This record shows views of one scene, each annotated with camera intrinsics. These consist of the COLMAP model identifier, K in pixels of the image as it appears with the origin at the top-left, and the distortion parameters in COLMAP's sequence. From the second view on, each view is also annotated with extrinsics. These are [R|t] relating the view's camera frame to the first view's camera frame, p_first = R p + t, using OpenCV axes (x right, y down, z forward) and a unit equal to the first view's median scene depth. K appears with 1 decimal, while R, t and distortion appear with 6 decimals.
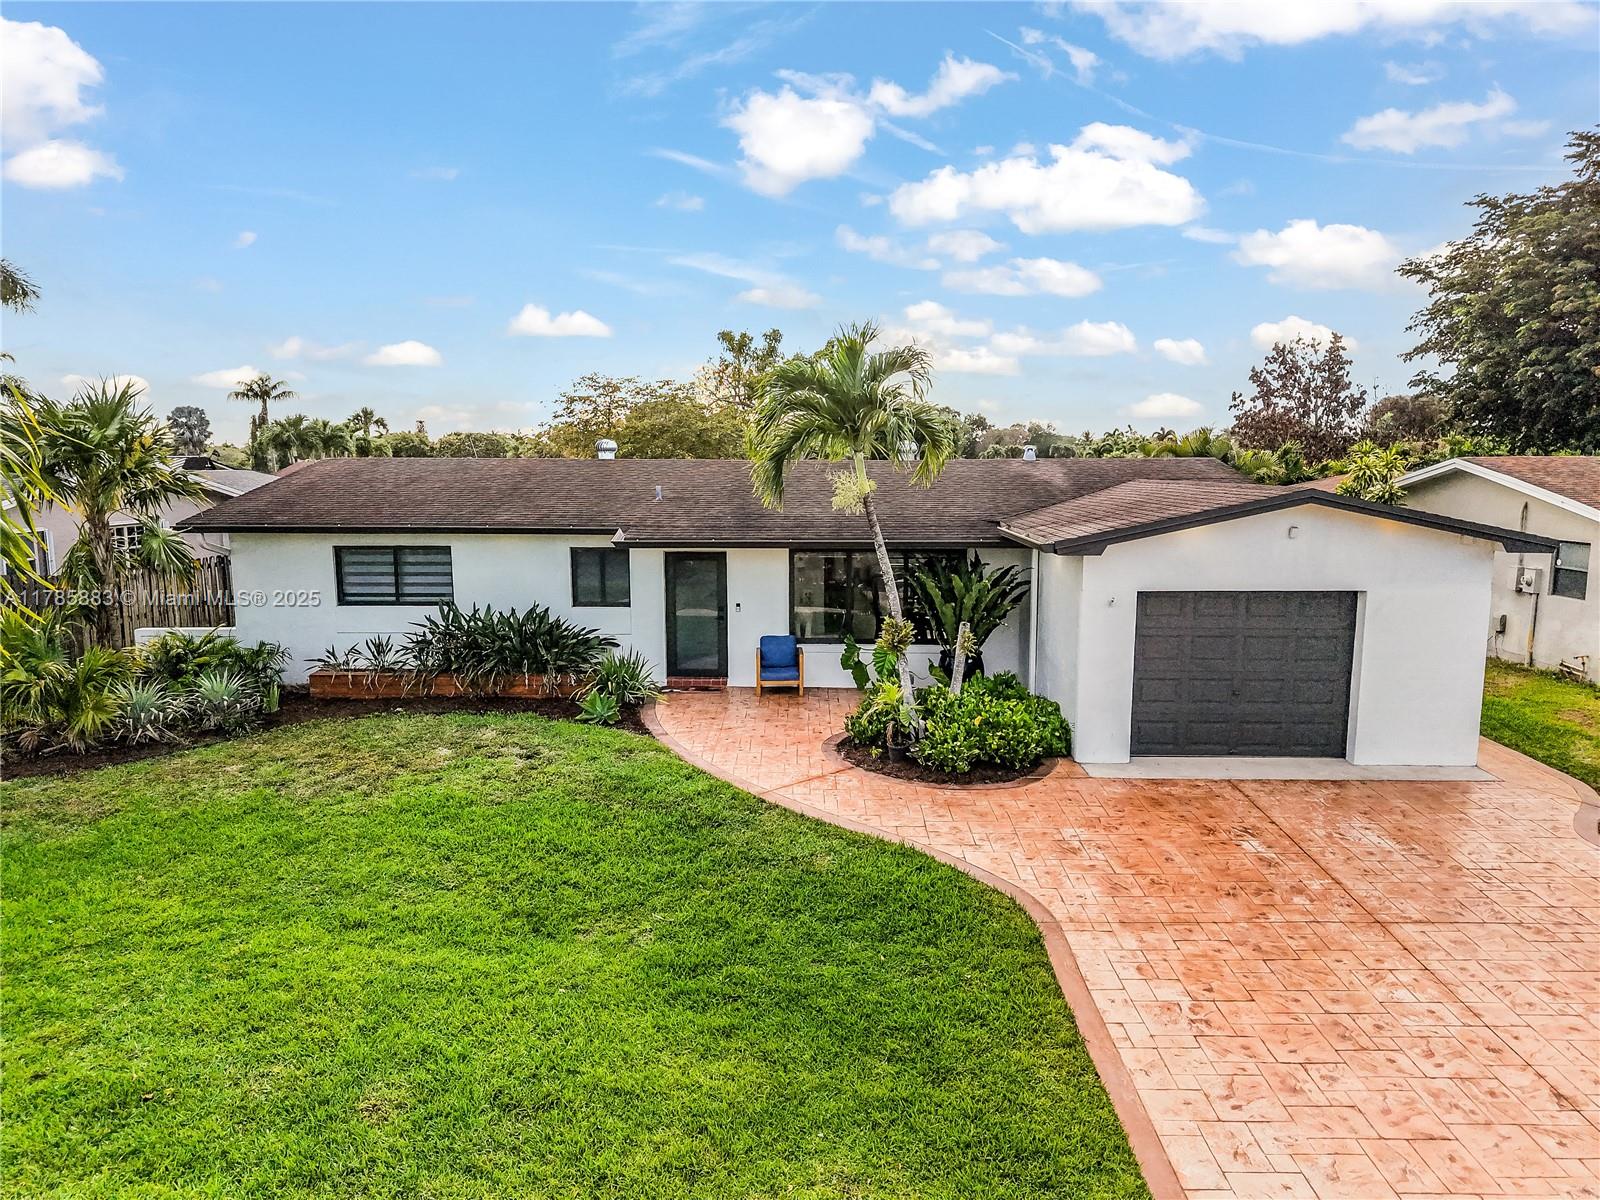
lens RADIAL K [[1073.4, 0, 803.3], [0, 1073.4, 637.1], [0, 0, 1]] dist [0.013703, -0.008854]
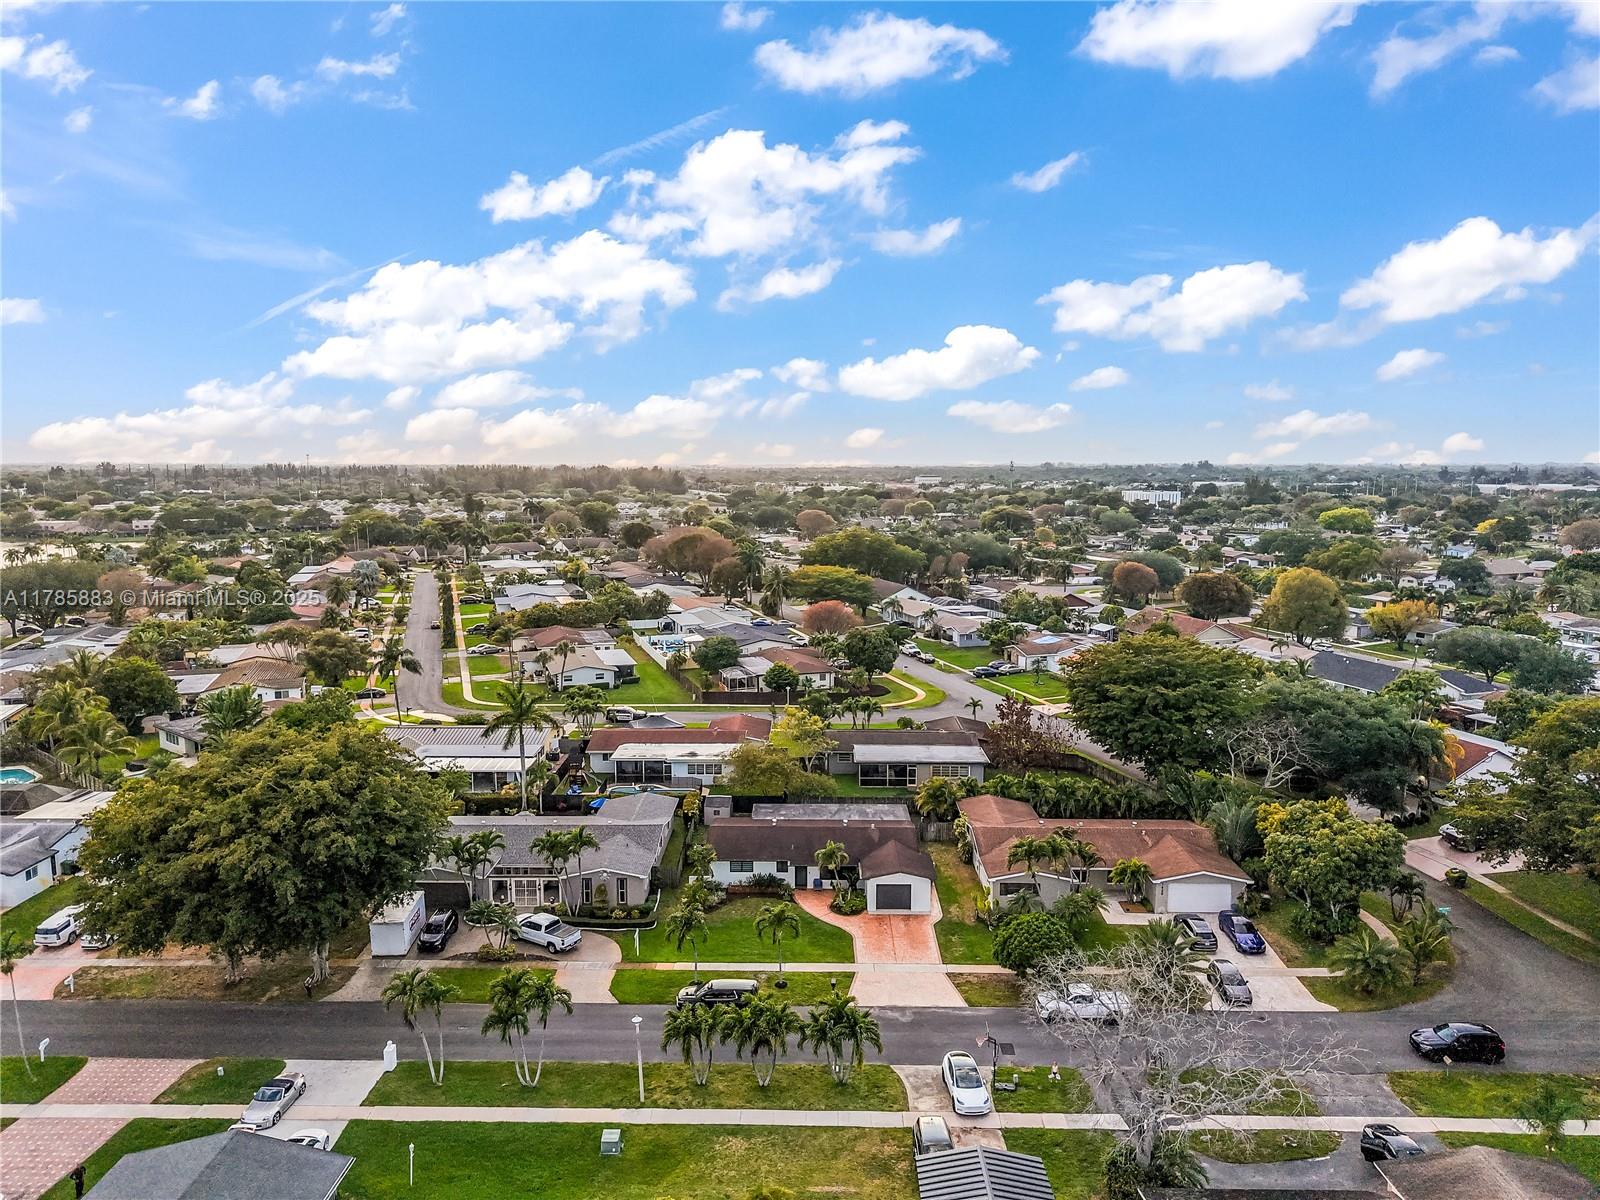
lens RADIAL K [[1120.9, 0, 800.5], [0, 1120.9, 575.9], [0, 0, 1]] dist [0.076755, -0.003440]
pose [[0.999909, 0.001546, 0.013386, -0.235081], [-0.000925, 0.998928, -0.046273, -1.580564], [-0.013443, 0.046256, 0.998839, -5.861749]]
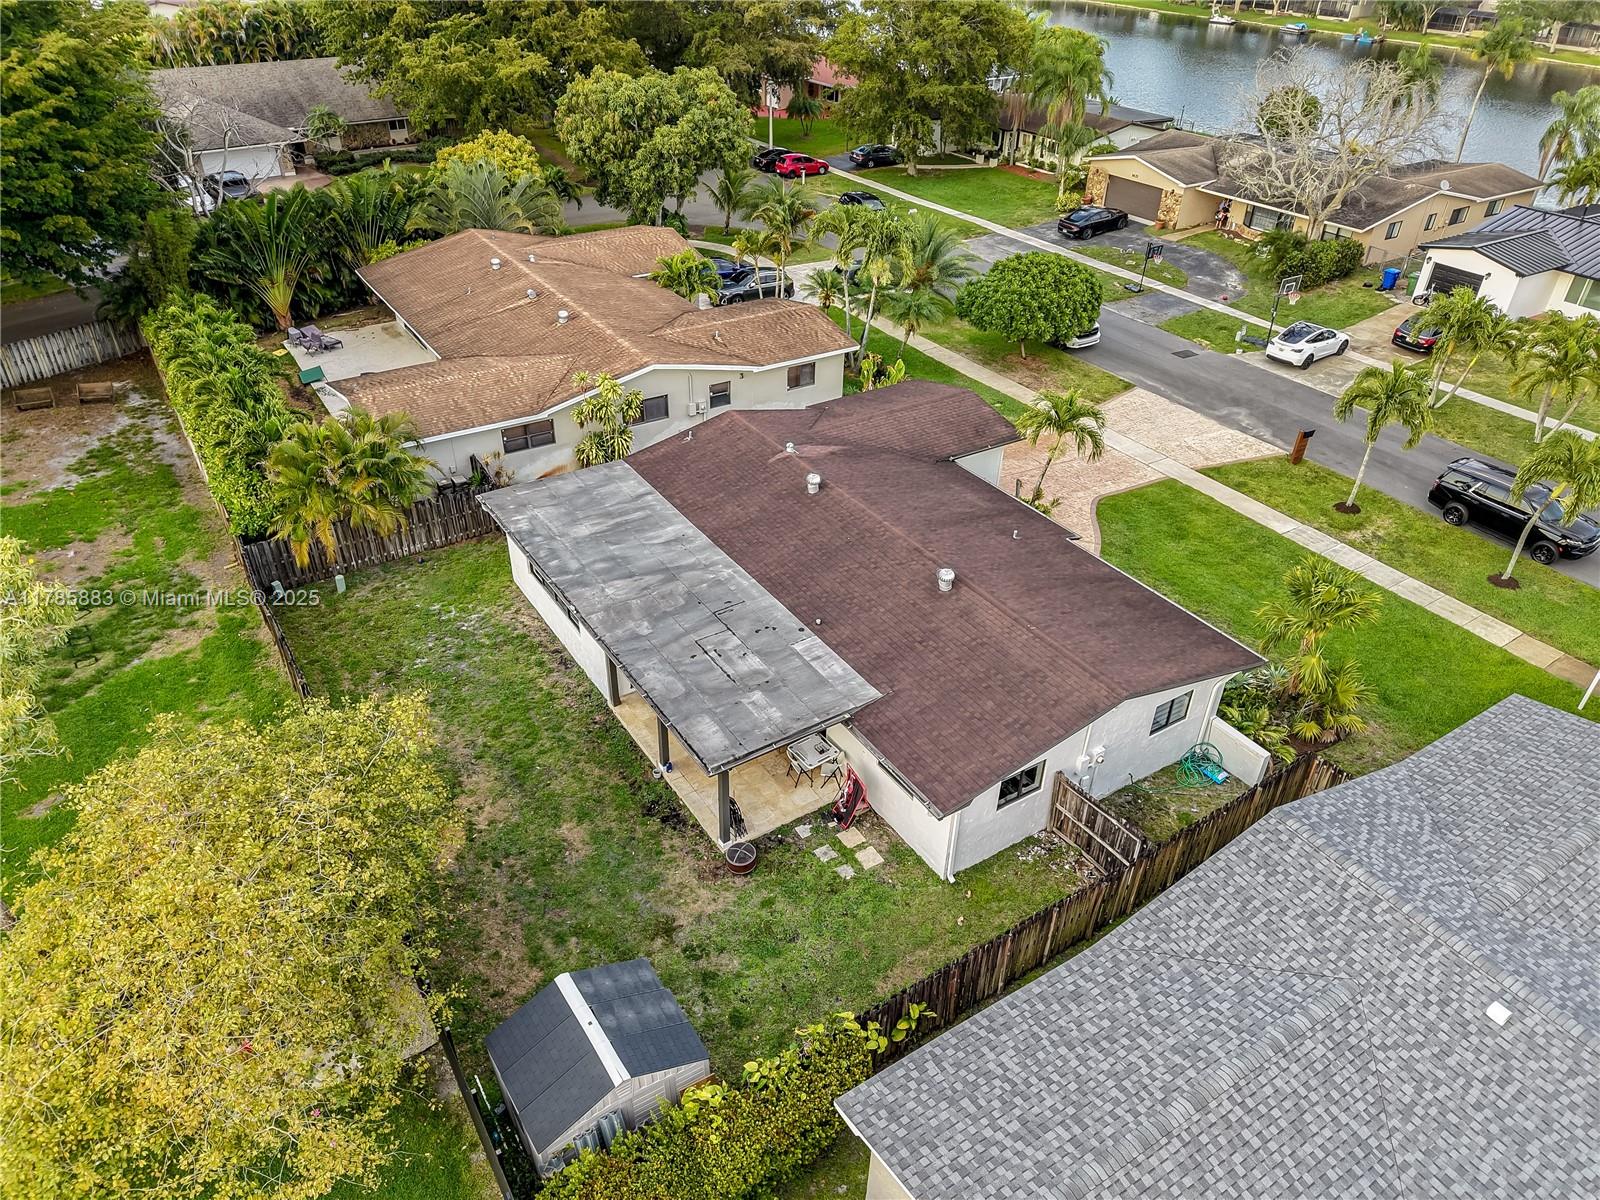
lens RADIAL K [[1082.1, 0, 800.0], [0, 1082.1, 600.0], [0, 0, 1]] dist [0.029123, -0.003981]
pose [[-0.563532, -0.462307, 0.684620, -1.617886], [0.108693, 0.780043, 0.616213, -1.585955], [-0.818913, 0.421669, -0.389330, 2.774652]]
